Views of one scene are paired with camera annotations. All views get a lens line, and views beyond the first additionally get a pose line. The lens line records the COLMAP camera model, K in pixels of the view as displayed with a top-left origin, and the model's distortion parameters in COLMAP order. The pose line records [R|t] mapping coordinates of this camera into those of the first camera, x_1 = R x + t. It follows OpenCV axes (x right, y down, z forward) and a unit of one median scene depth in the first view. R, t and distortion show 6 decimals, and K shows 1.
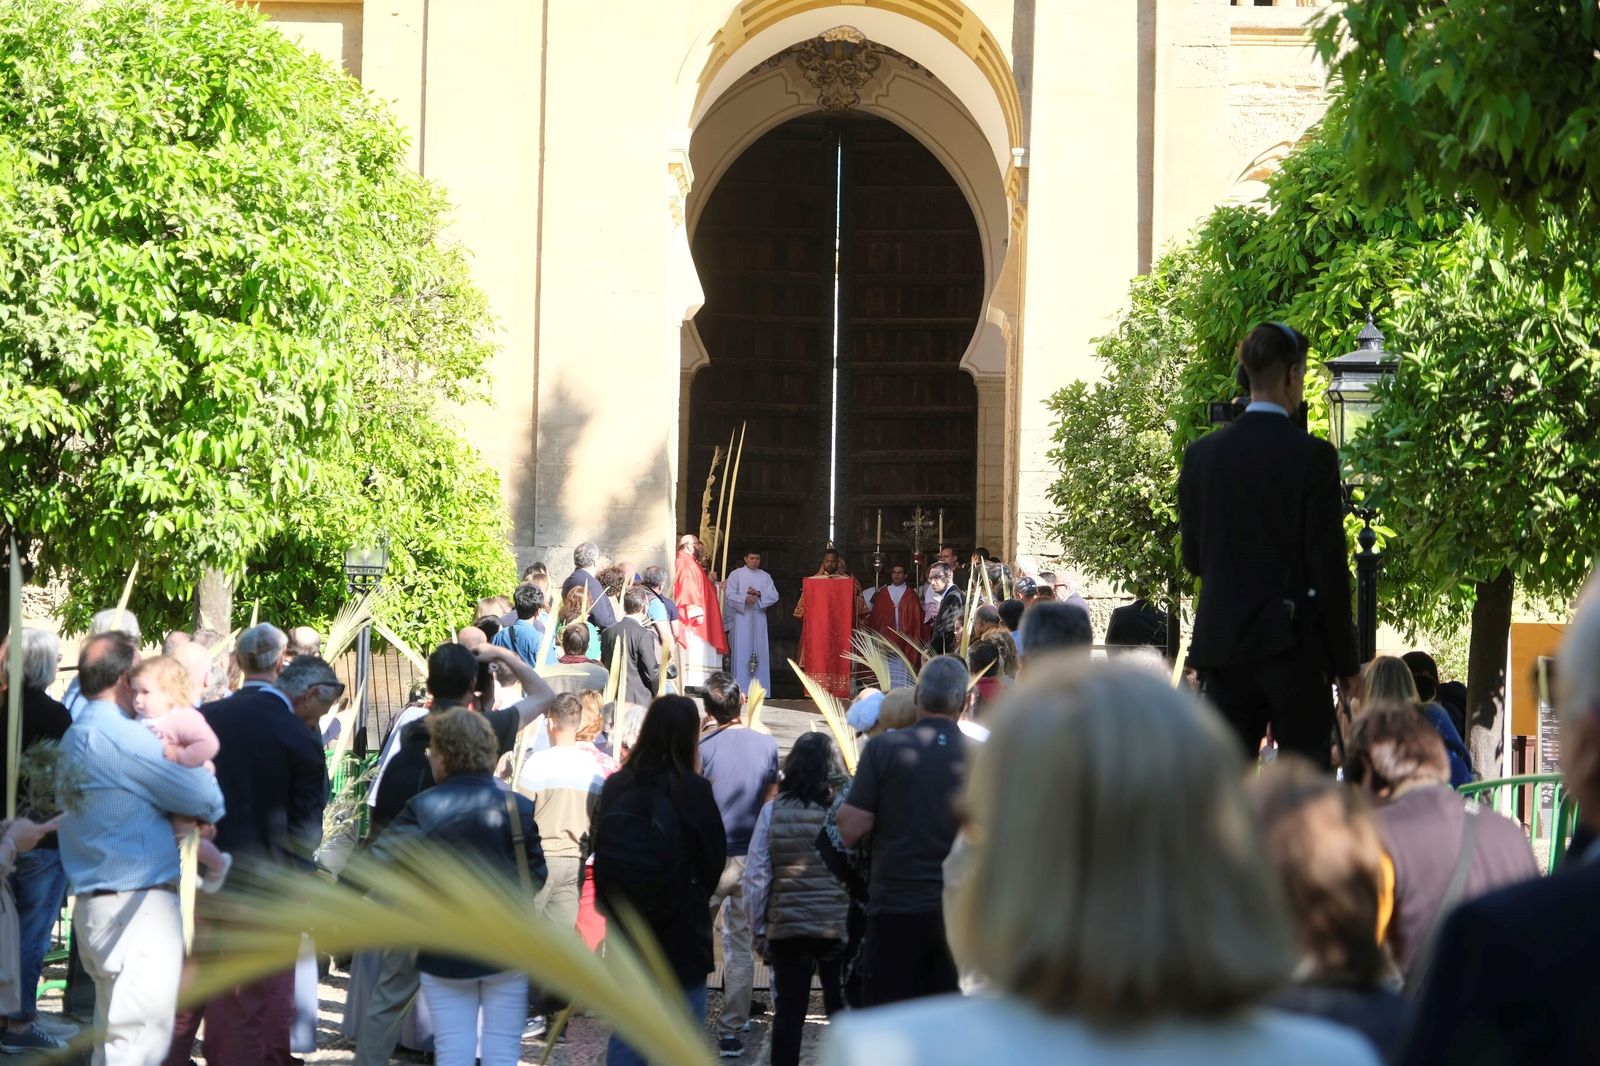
lens RADIAL K [[3215.5, 0, 800.0], [0, 3215.5, 533.0], [0, 0, 1]] dist [-0.019541, -0.012708]
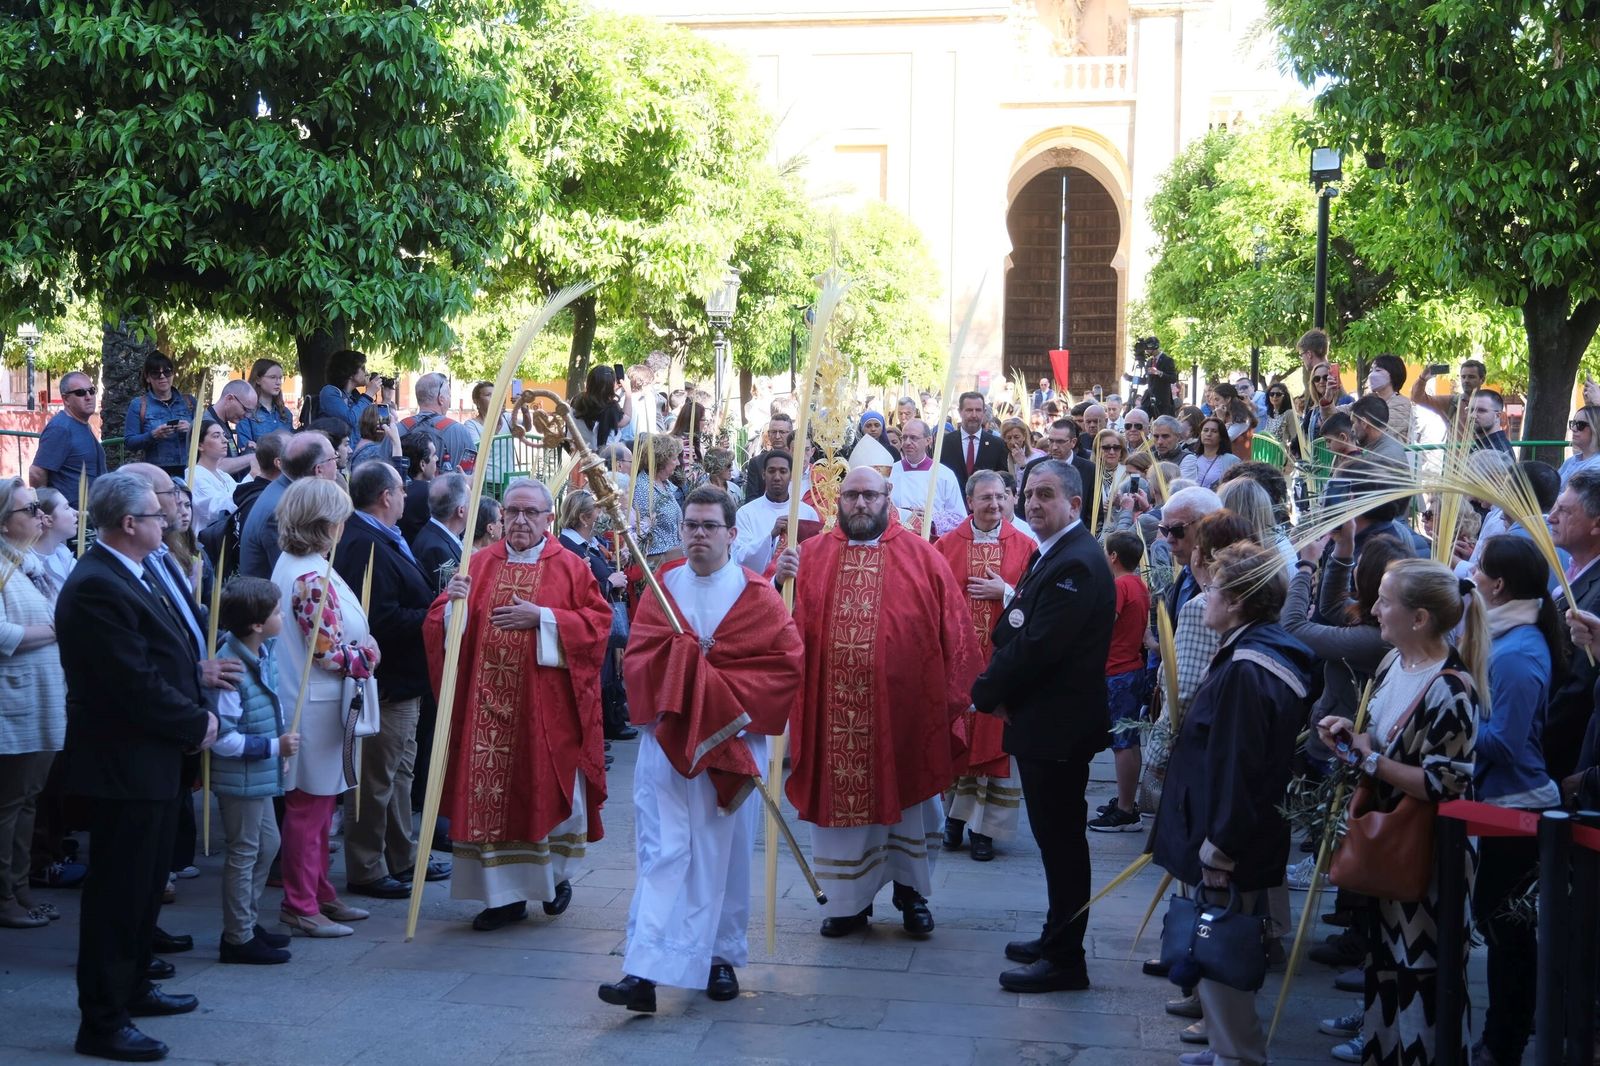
lens RADIAL K [[1824.4, 0, 764.1], [0, 1824.4, 535.2], [0, 0, 1]] dist [-0.001044, 0.025475]
pose [[0.987139, 0.002283, -0.159845, 0.019324], [0.019563, 0.990658, 0.134963, -0.085896], [0.158660, -0.136354, 0.977872, -1.074445]]
